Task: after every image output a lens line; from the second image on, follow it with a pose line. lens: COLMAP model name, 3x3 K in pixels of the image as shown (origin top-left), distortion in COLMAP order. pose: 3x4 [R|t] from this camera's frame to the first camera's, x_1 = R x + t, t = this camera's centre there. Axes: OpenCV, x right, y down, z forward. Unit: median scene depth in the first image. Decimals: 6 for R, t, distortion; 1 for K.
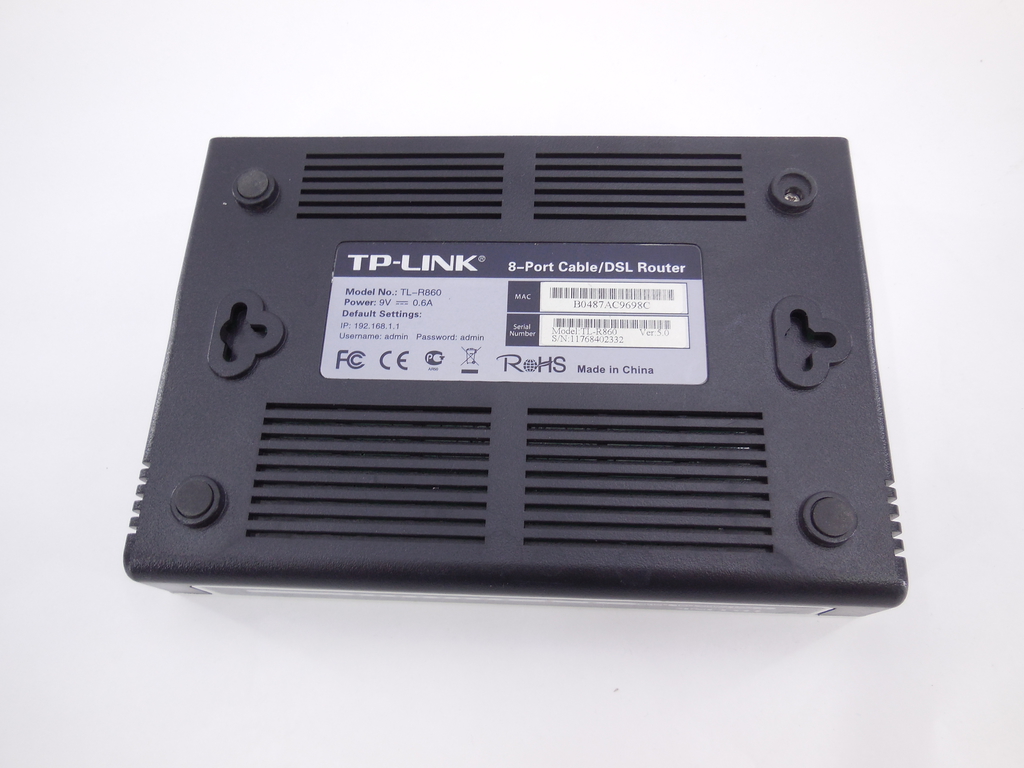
lens RADIAL K [[735.6, 0, 514.2], [0, 735.6, 391.0], [0, 0, 1]] dist [0.004743, 0.018121]
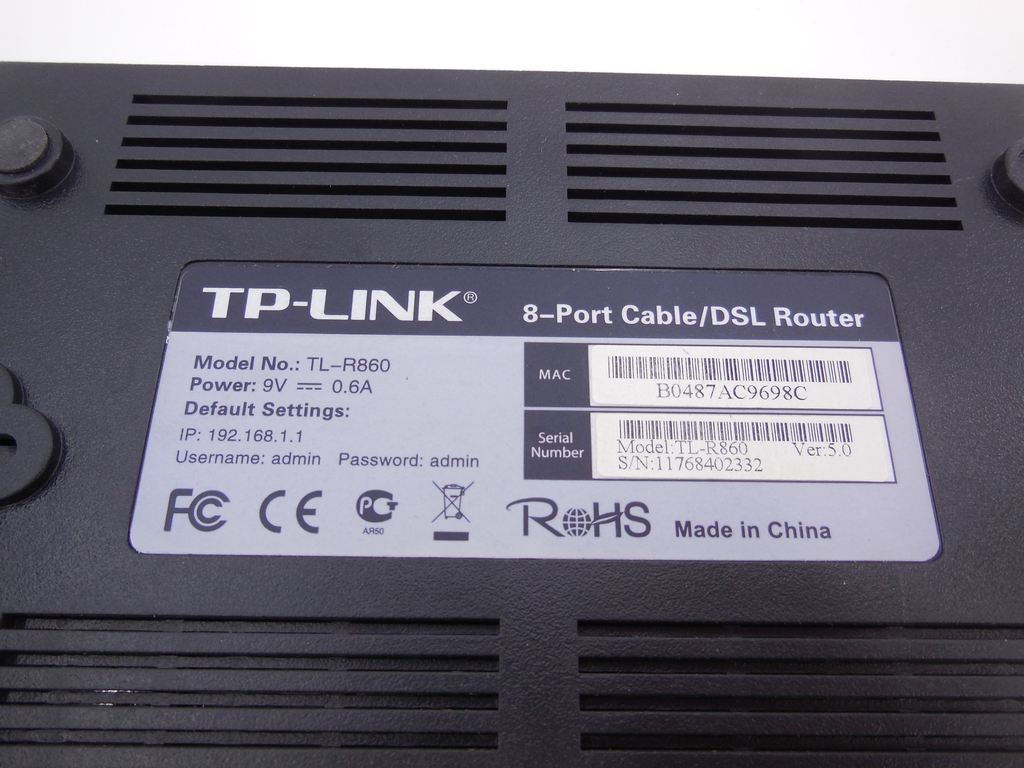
lens RADIAL K [[735.6, 0, 511.4], [0, 735.6, 380.6], [0, 0, 1]] dist [0.004743, 0.018121]
pose [[0.997388, -0.001772, 0.072208, -0.053374], [0.003985, 0.999526, -0.030516, -0.108080], [-0.072120, 0.030724, 0.996923, 0.498881]]
